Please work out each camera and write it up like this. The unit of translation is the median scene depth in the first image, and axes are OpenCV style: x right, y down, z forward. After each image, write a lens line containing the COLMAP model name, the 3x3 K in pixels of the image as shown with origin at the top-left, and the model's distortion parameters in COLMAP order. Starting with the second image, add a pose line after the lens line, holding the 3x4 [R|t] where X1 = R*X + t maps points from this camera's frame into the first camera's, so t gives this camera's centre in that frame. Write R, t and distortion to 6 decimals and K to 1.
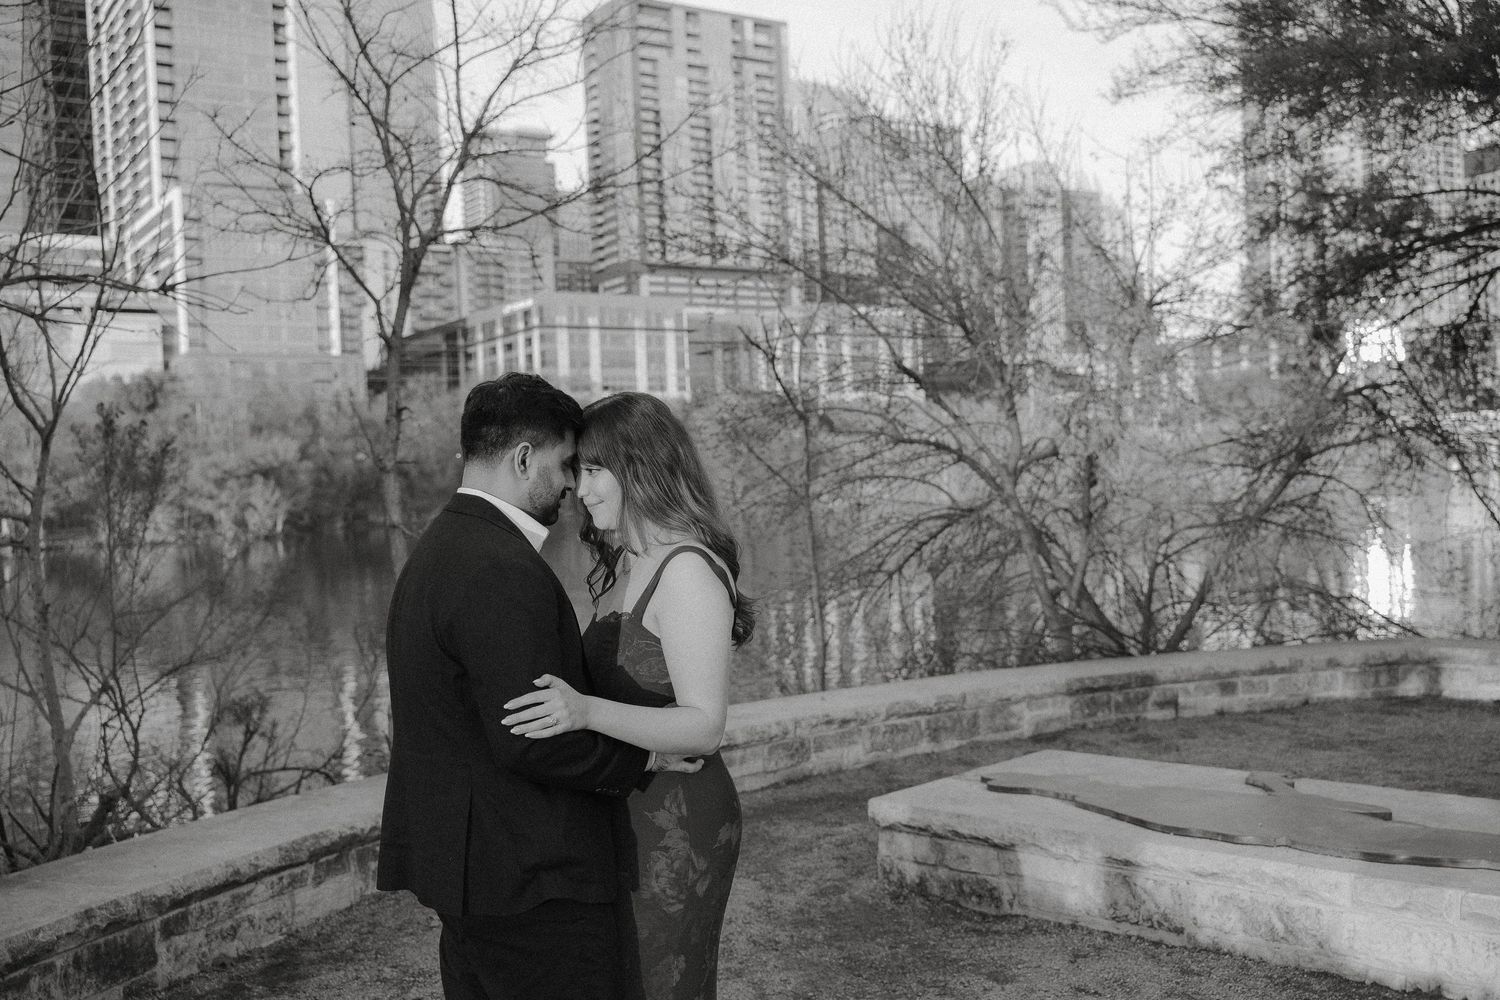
lens RADIAL K [[1446.3, 0, 744.8], [0, 1446.3, 507.6], [0, 0, 1]] dist [0.001234, 0.022317]
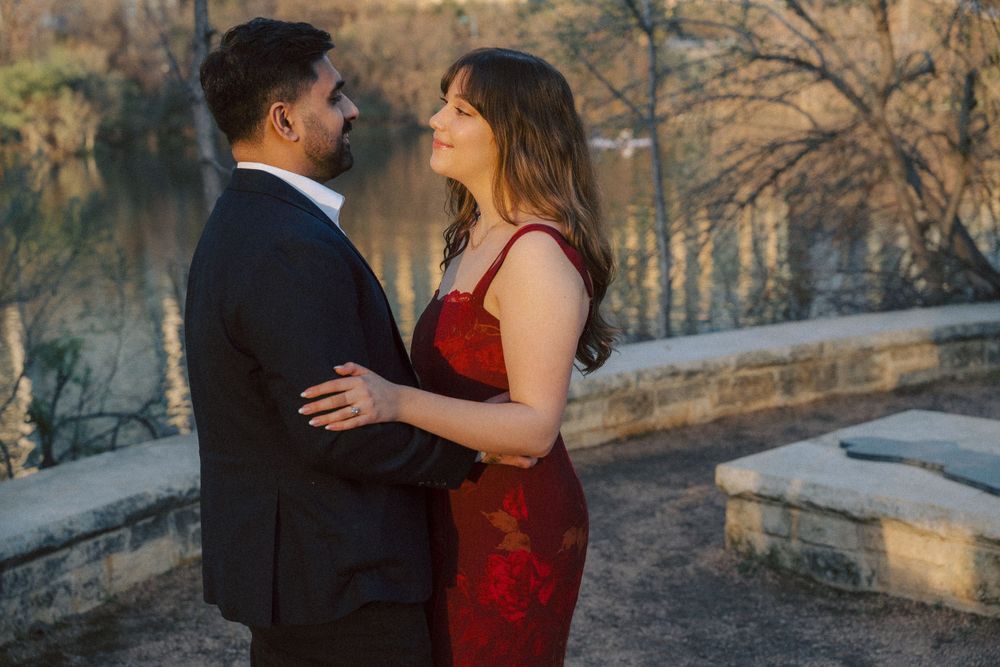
lens RADIAL K [[1540.4, 0, 493.9], [0, 1540.4, 333.3], [0, 0, 1]] dist [0.058455, -0.040007]
pose [[0.998320, 0.005247, -0.057697, -0.000297], [0.002702, 0.990590, 0.136835, -0.011978], [0.057872, -0.136761, 0.988912, 0.014338]]
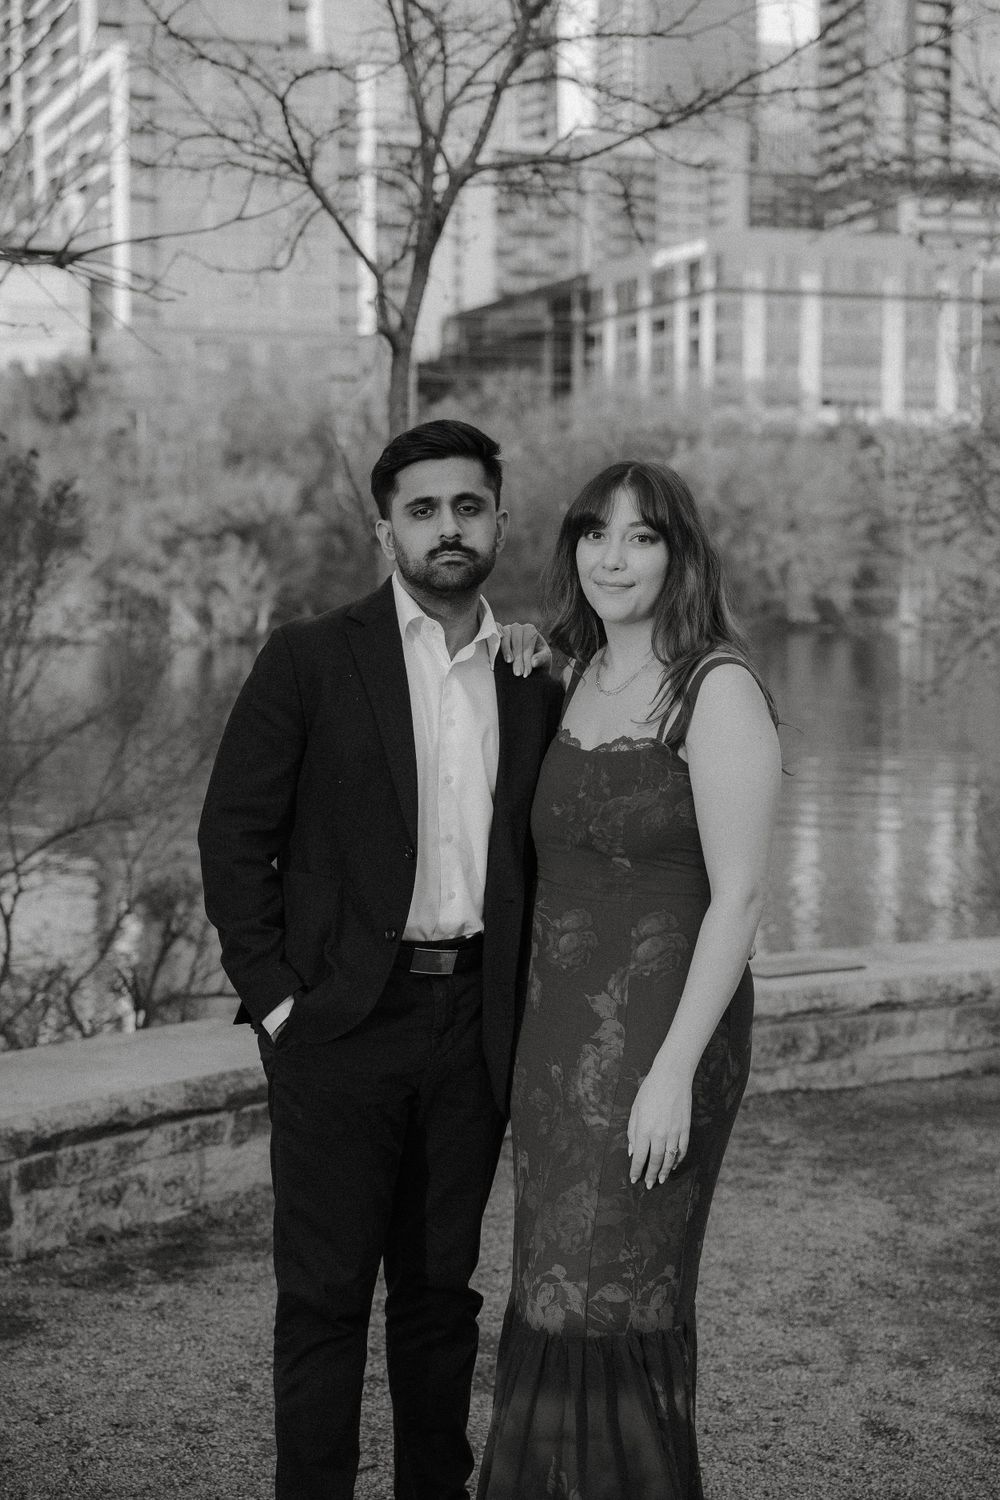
lens RADIAL K [[2553.1, 0, 500.0], [0, 2553.1, 750.0], [0, 0, 1]] dist [0.042867, 0.007106]
pose [[0.974939, 0.055080, -0.215547, 0.047459], [-0.043514, 0.997365, 0.058045, -0.001099], [0.218176, -0.047211, 0.974767, -0.089979]]
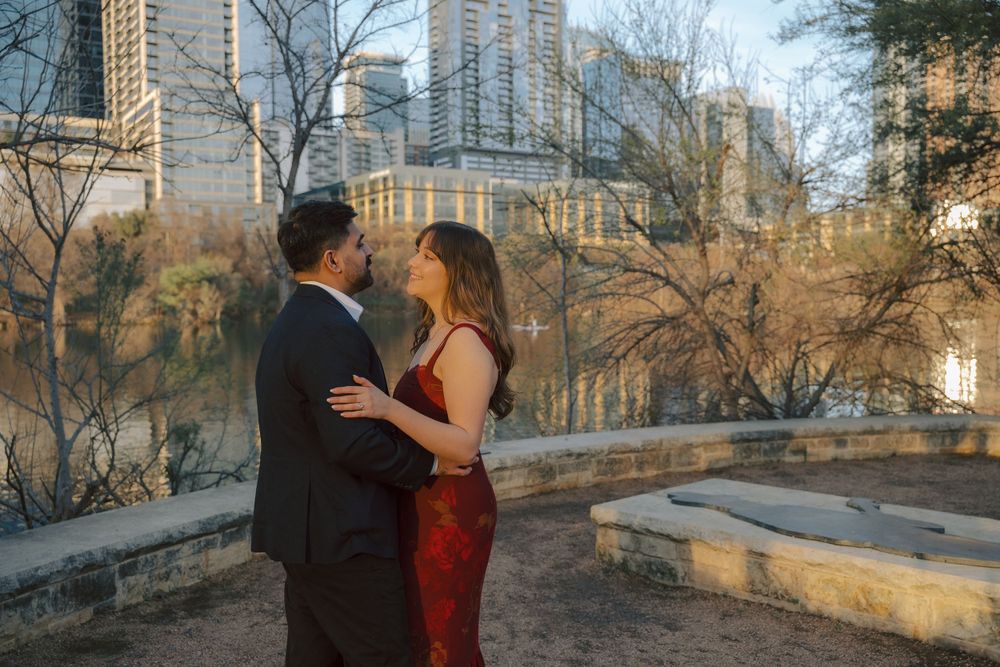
lens RADIAL K [[964.2, 0, 496.5], [0, 964.2, 338.6], [0, 0, 1]] dist [0.001234, 0.022317]
pose [[0.998939, 0.034910, -0.030034, 0.007591], [-0.034109, 0.999059, 0.026785, 0.003610], [0.030941, -0.025732, 0.999190, 0.004083]]
